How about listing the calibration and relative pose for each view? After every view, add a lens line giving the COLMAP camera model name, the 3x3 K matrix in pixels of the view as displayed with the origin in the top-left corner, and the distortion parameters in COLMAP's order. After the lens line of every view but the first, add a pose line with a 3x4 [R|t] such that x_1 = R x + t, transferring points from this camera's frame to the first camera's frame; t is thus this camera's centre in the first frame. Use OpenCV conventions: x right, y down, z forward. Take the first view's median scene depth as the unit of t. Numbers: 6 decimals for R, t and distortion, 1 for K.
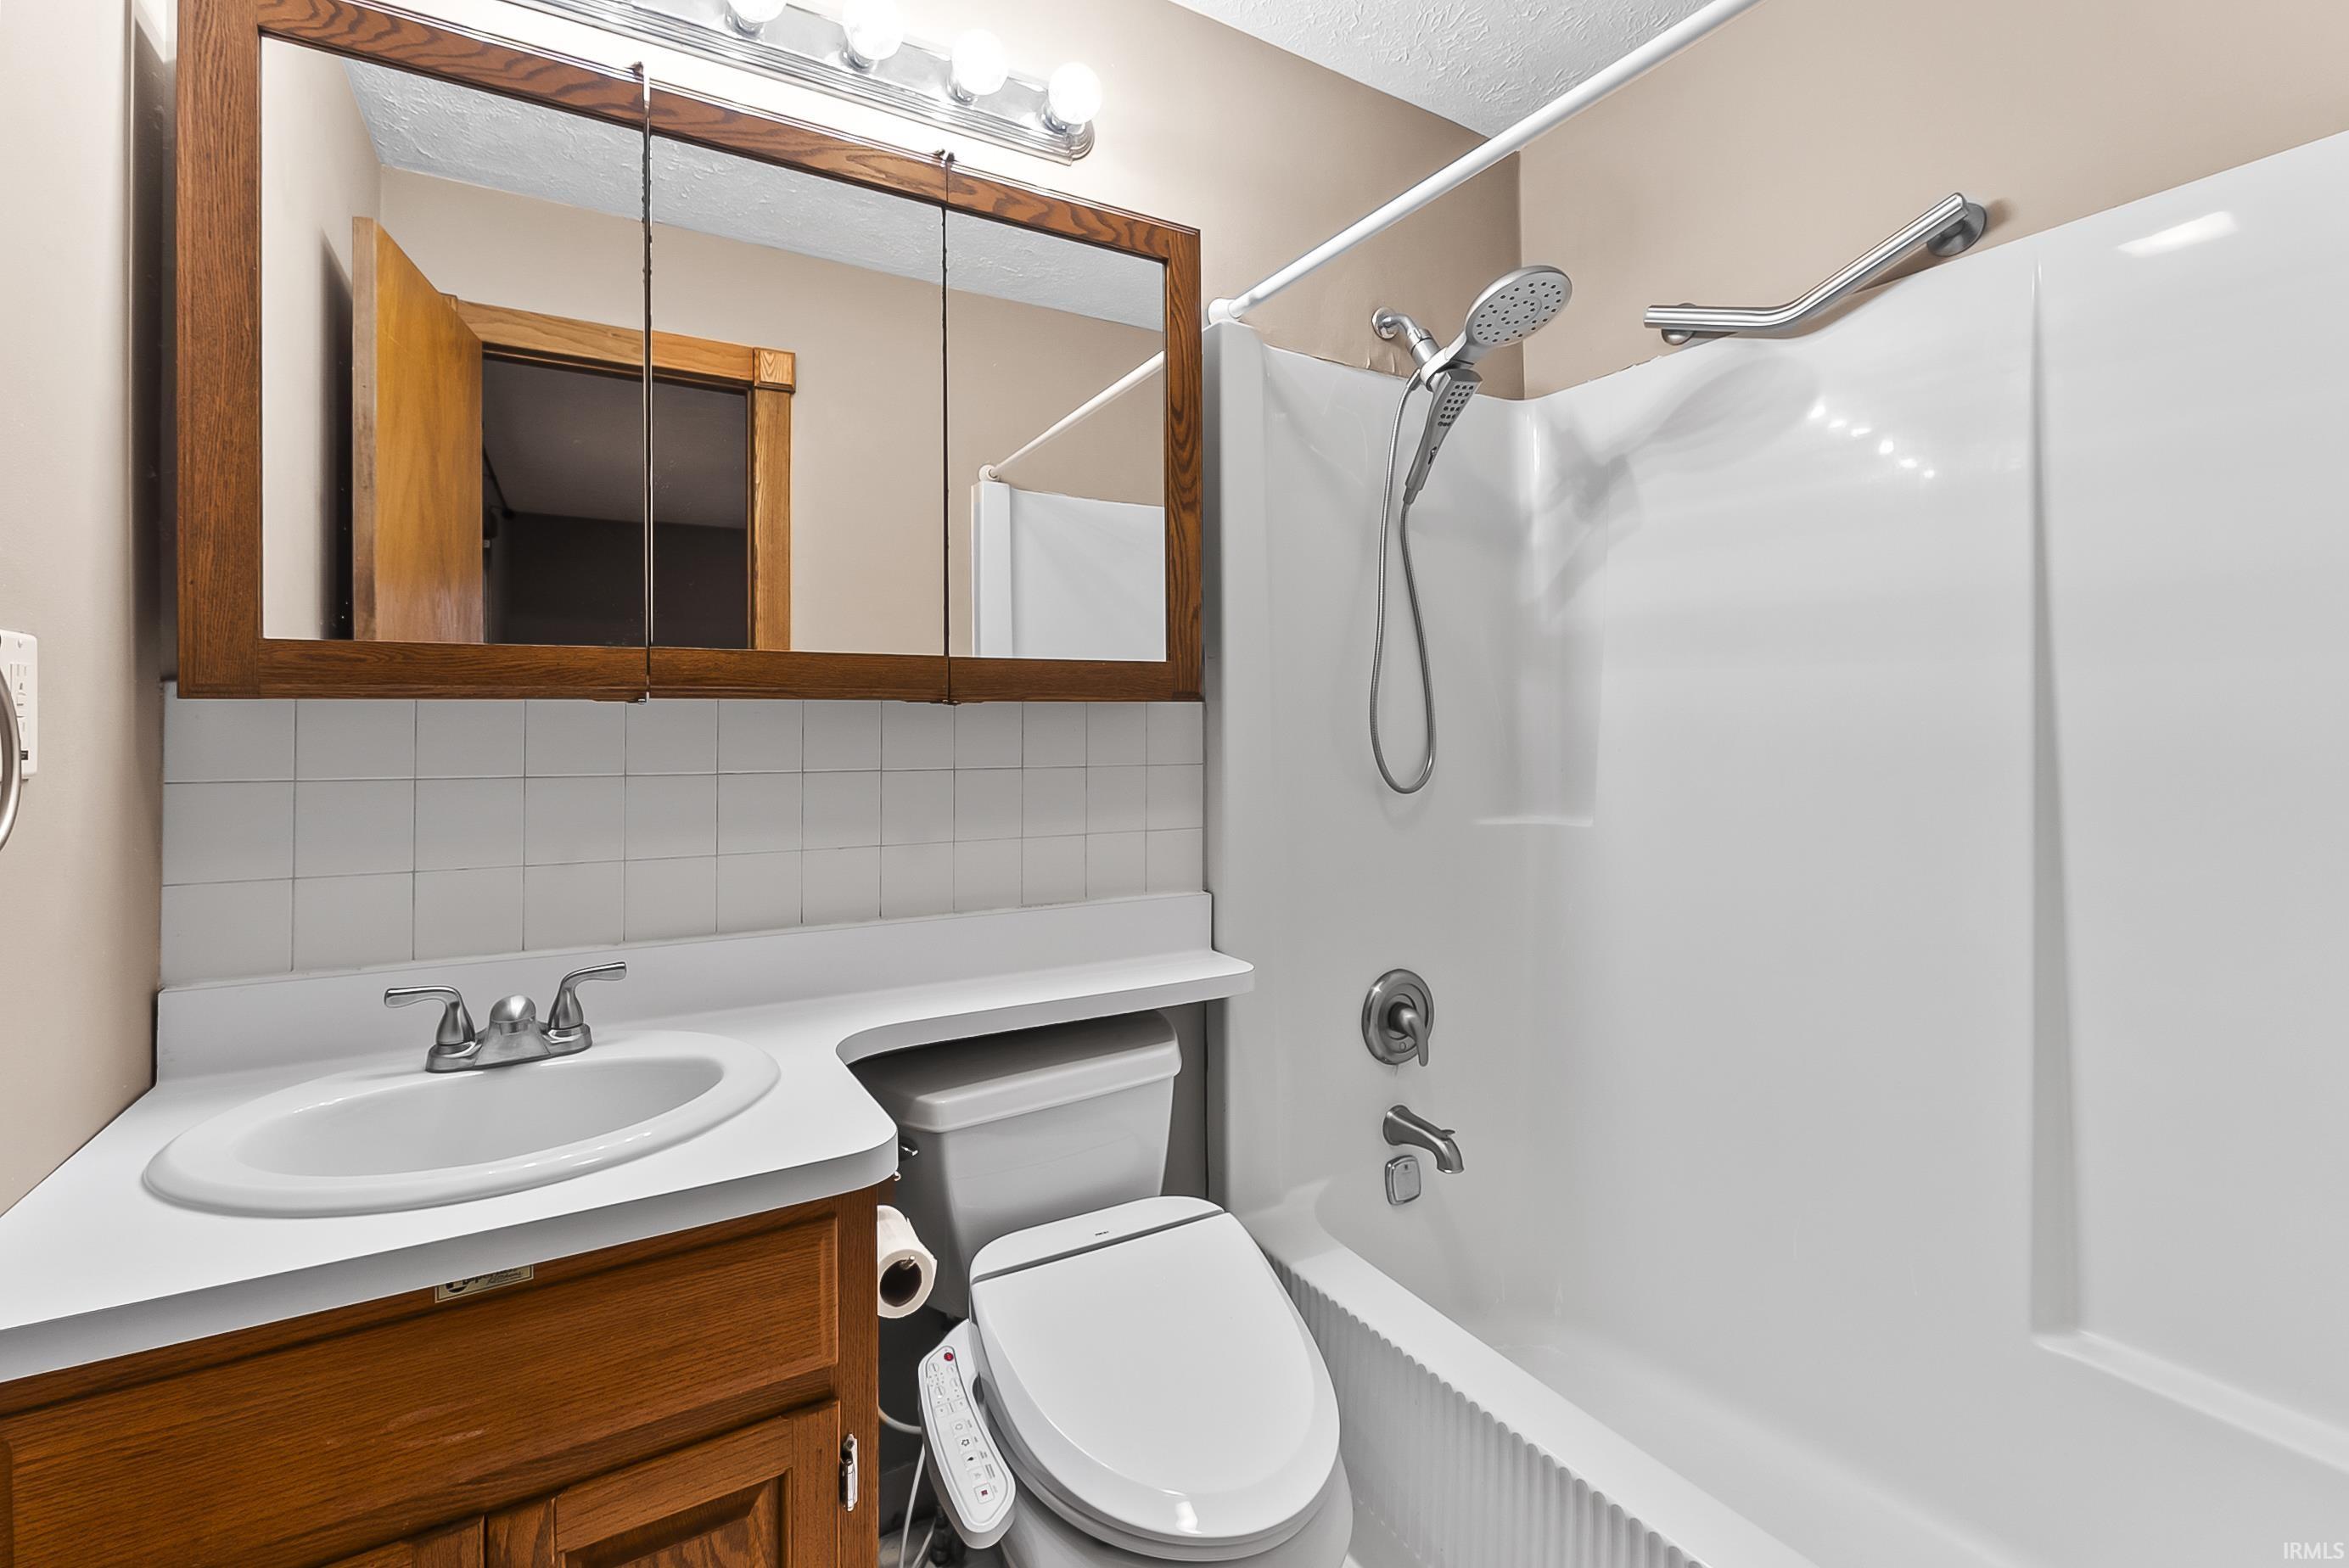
lens RADIAL K [[1009.8, 0, 1172.2], [0, 1009.8, 708.9], [0, 0, 1]] dist [-0.007181, 0.000237]
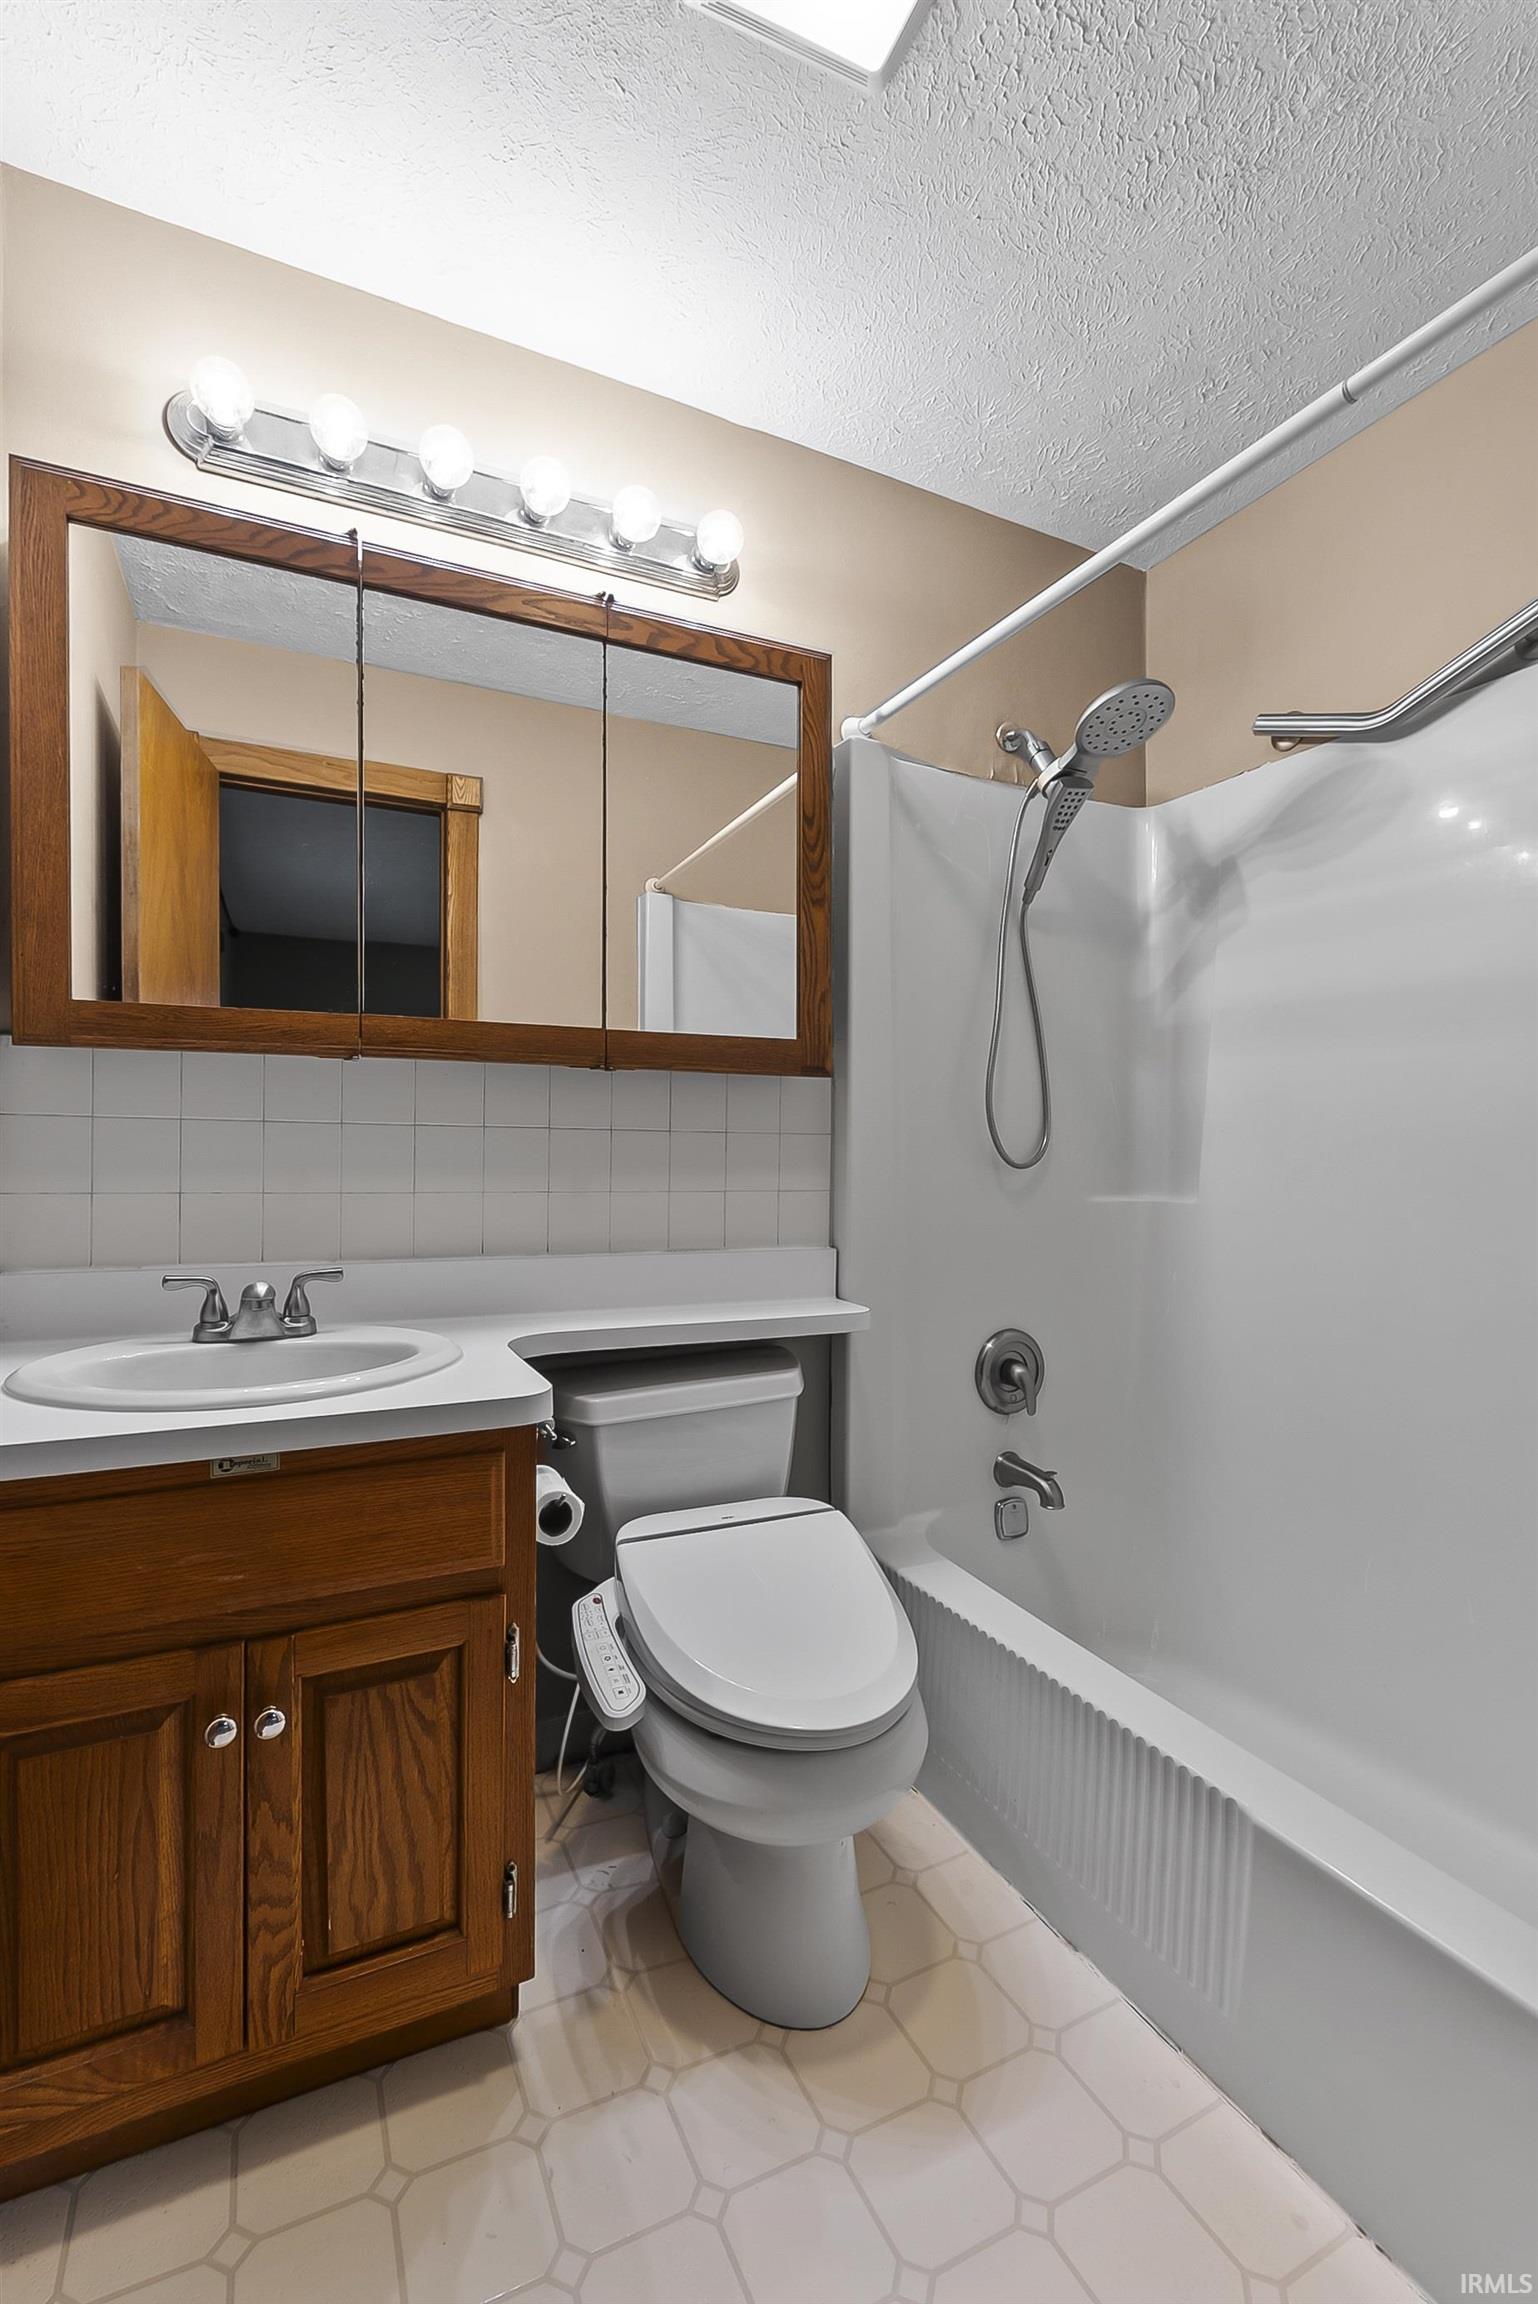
lens RADIAL K [[990.5, 0, 758.6], [0, 990.5, 1158.5], [0, 0, 1]] dist [-0.007181, 0.000237]
pose [[0.995963, 0.013947, -0.088671, 0.058213], [-0.011807, 0.999627, 0.024621, 0.065818], [0.088981, -0.023474, 0.995757, -0.130155]]
